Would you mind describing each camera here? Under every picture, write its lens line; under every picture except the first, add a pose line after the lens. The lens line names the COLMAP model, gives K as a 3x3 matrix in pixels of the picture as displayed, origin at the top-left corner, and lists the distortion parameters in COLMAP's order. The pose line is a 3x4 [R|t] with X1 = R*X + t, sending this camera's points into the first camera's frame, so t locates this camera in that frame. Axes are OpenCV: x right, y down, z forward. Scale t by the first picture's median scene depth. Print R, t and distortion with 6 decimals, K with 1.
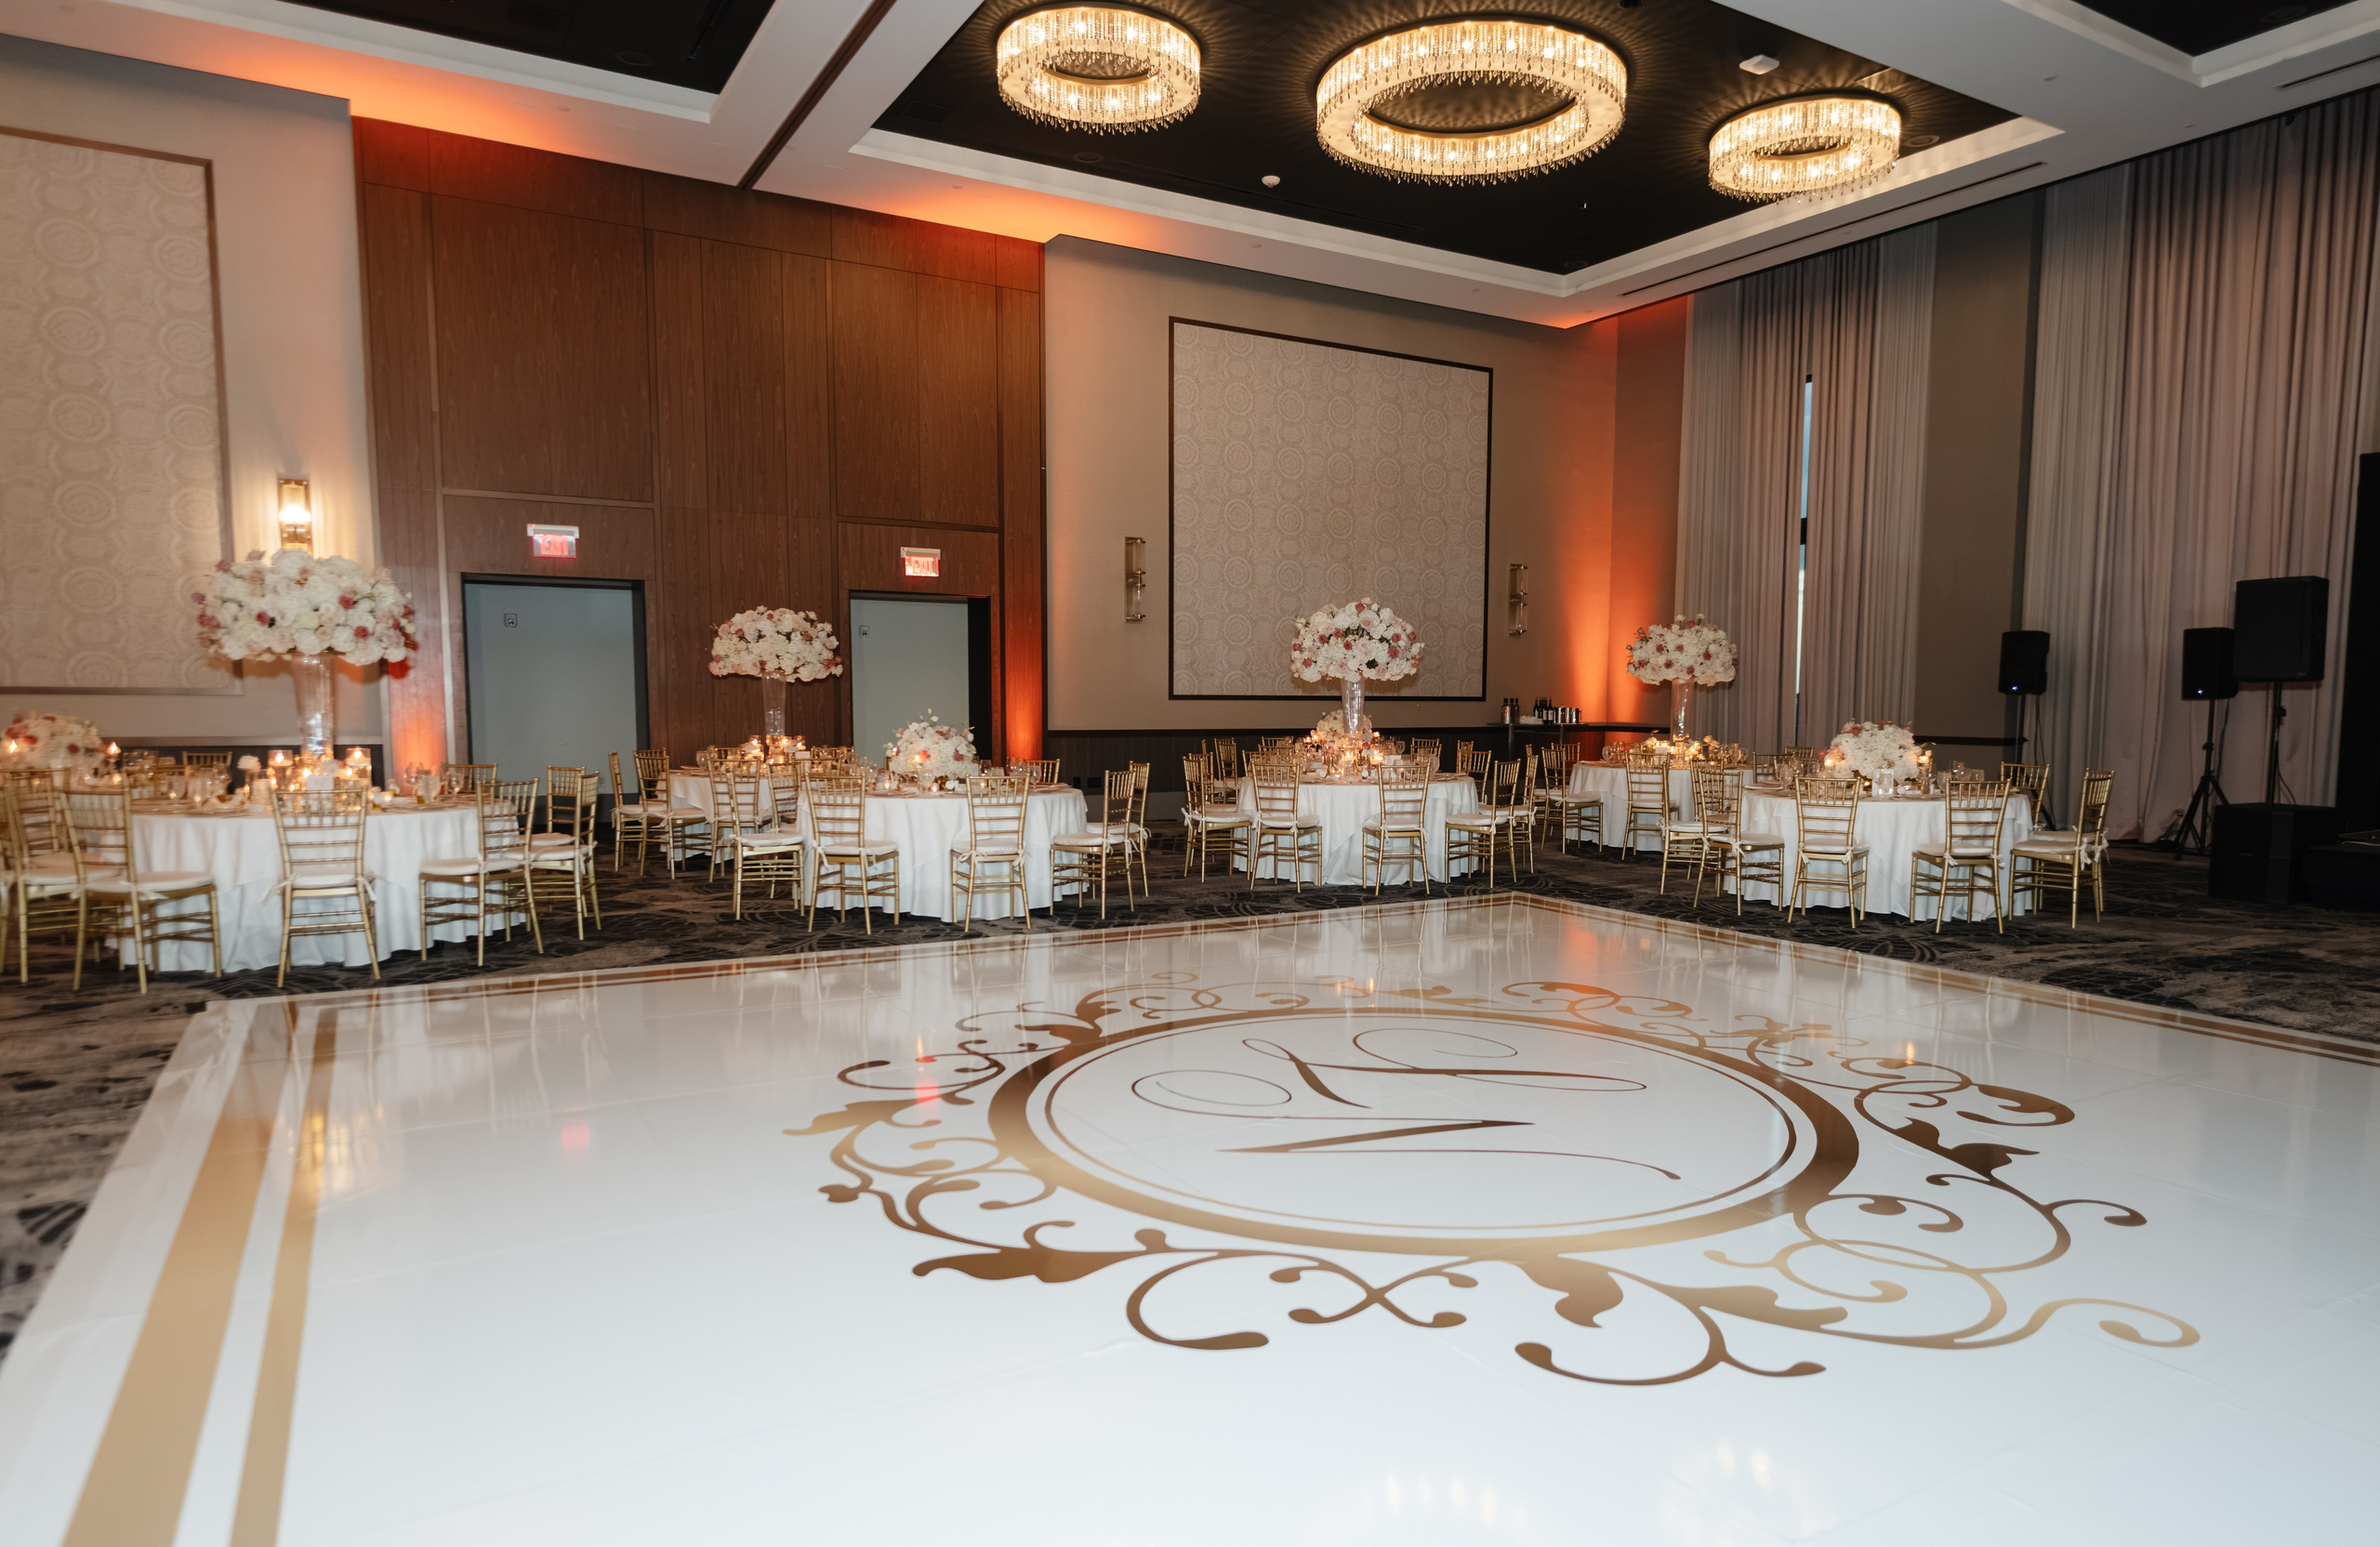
lens RADIAL K [[1431.4, 0, 1229.3], [0, 1431.4, 826.8], [0, 0, 1]] dist [-0.000147, -0.000325]
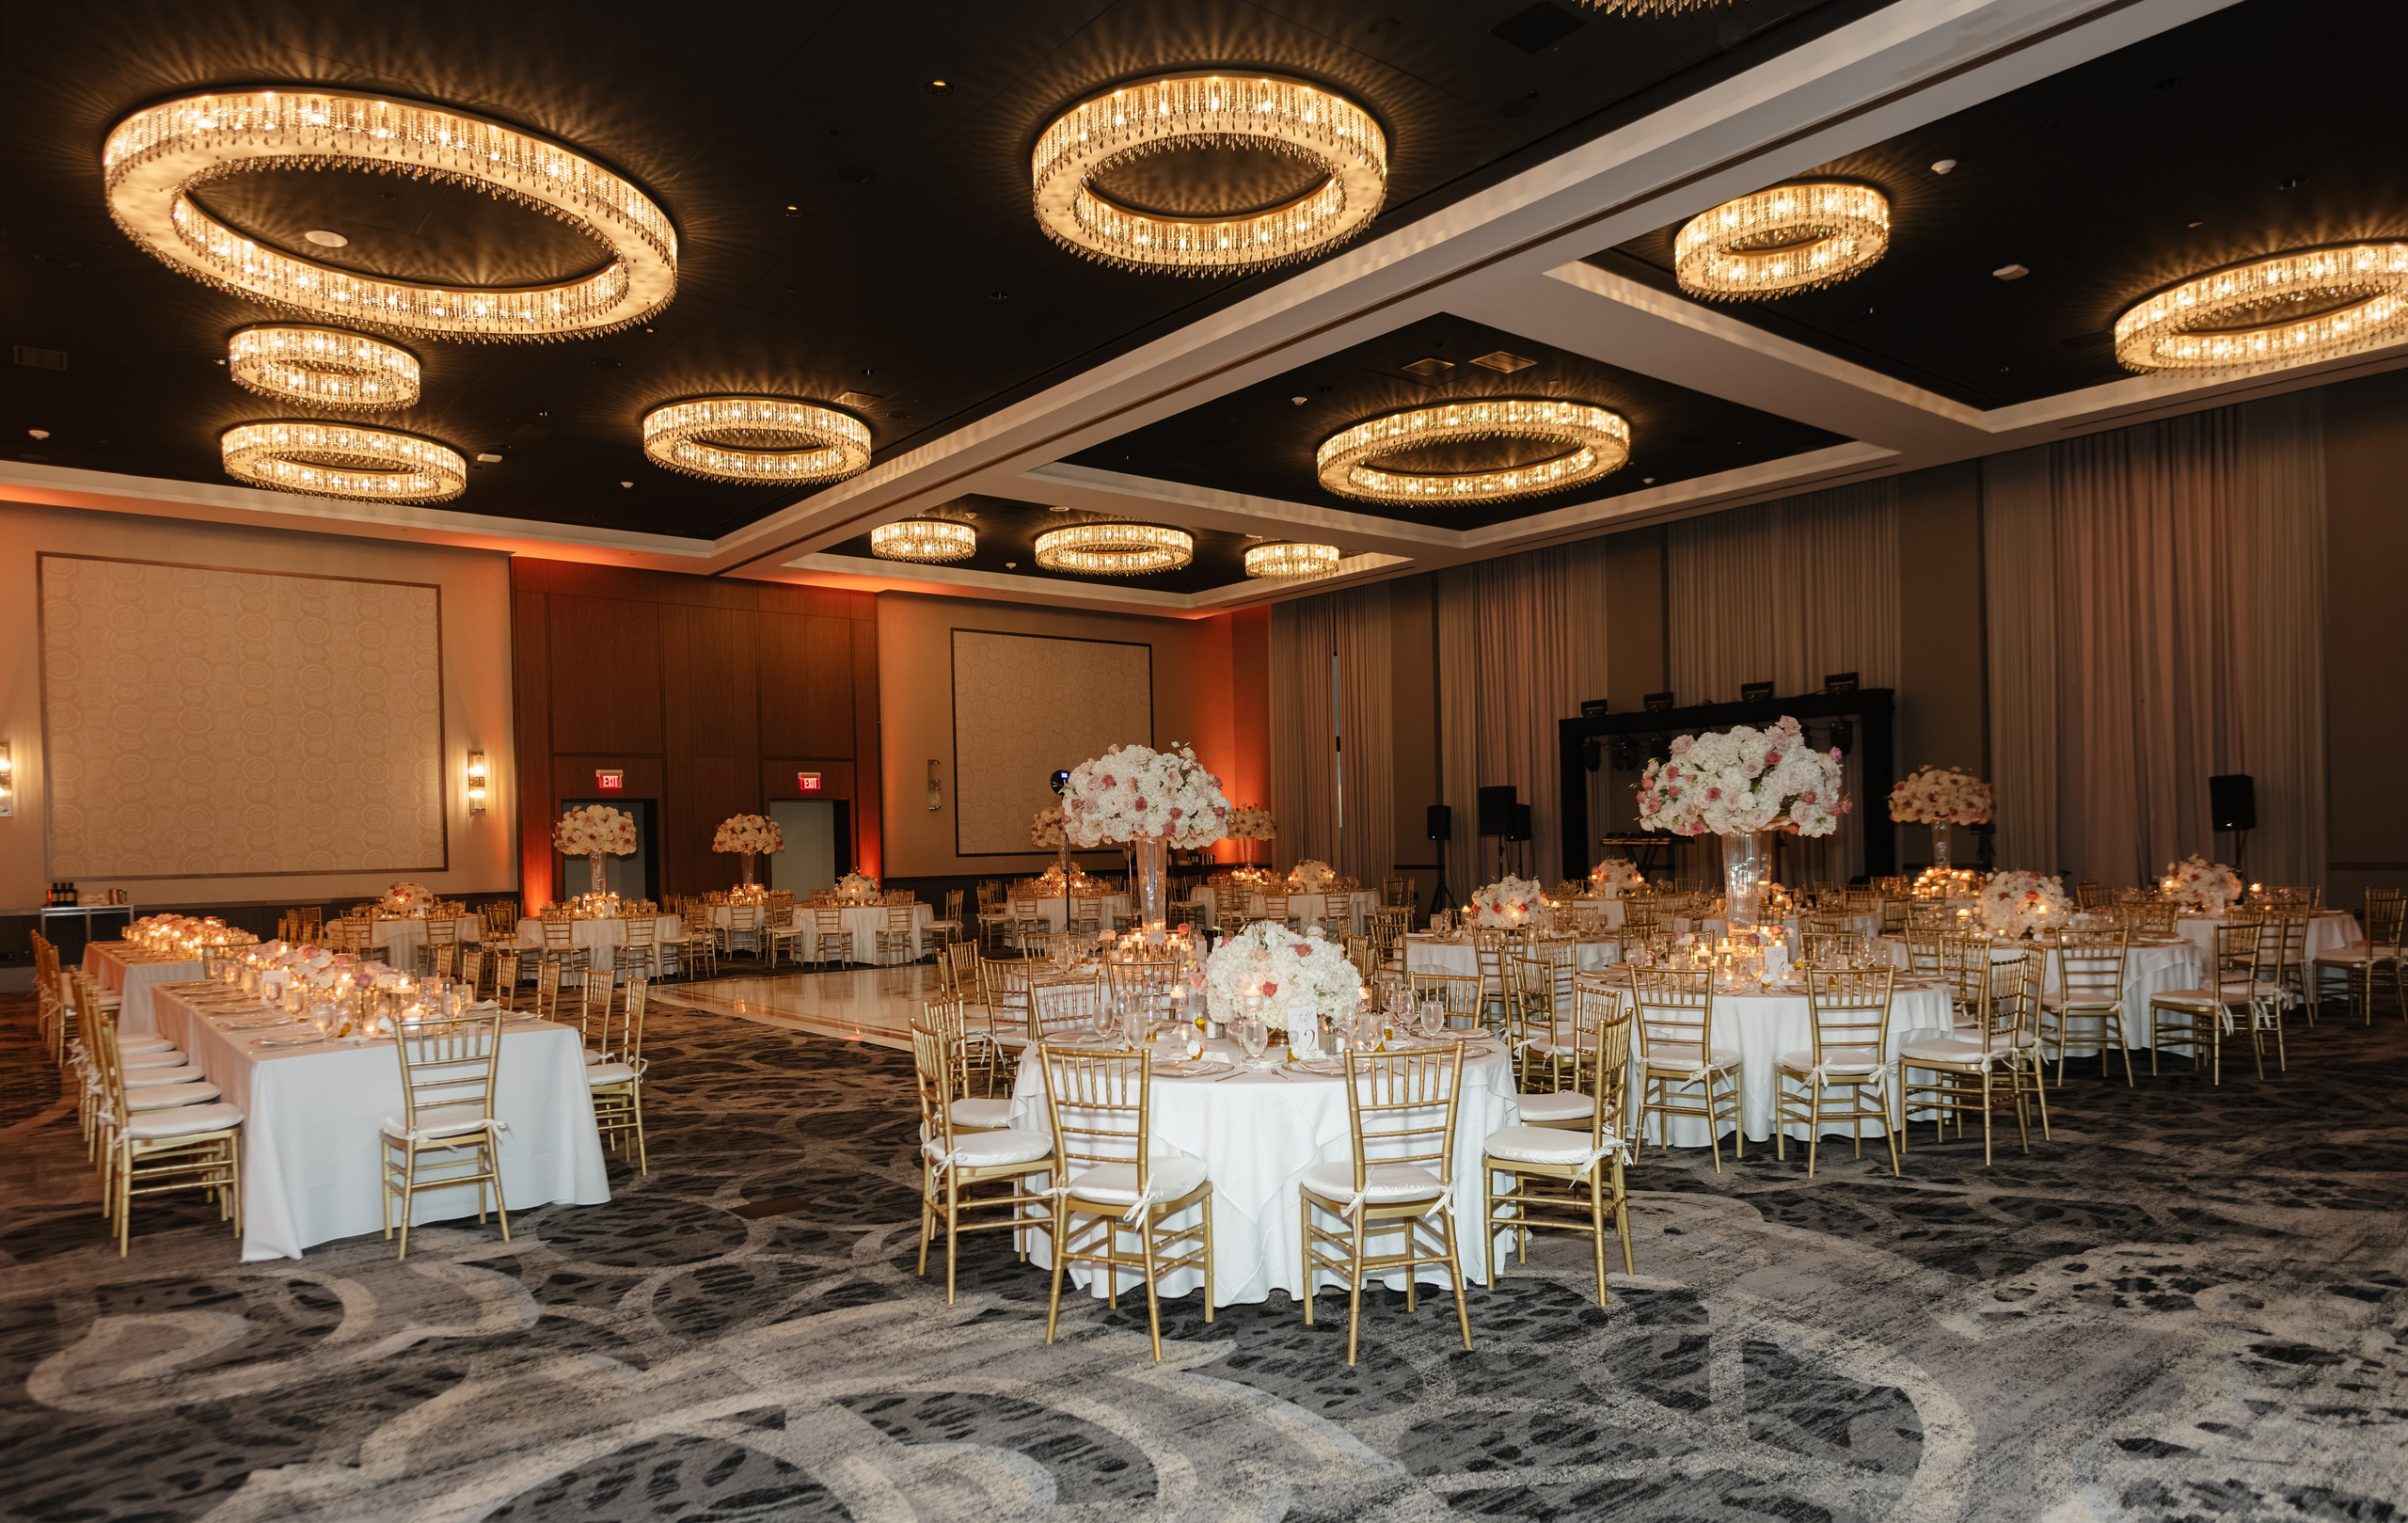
lens RADIAL K [[1512.1, 0, 1205.0], [0, 1512.1, 846.2], [0, 0, 1]] dist [0.001570, 0.000187]
pose [[0.987256, -0.028841, 0.156505, -0.053856], [0.042553, 0.995473, -0.084985, 0.096294], [-0.153346, 0.090562, 0.984014, -1.240860]]
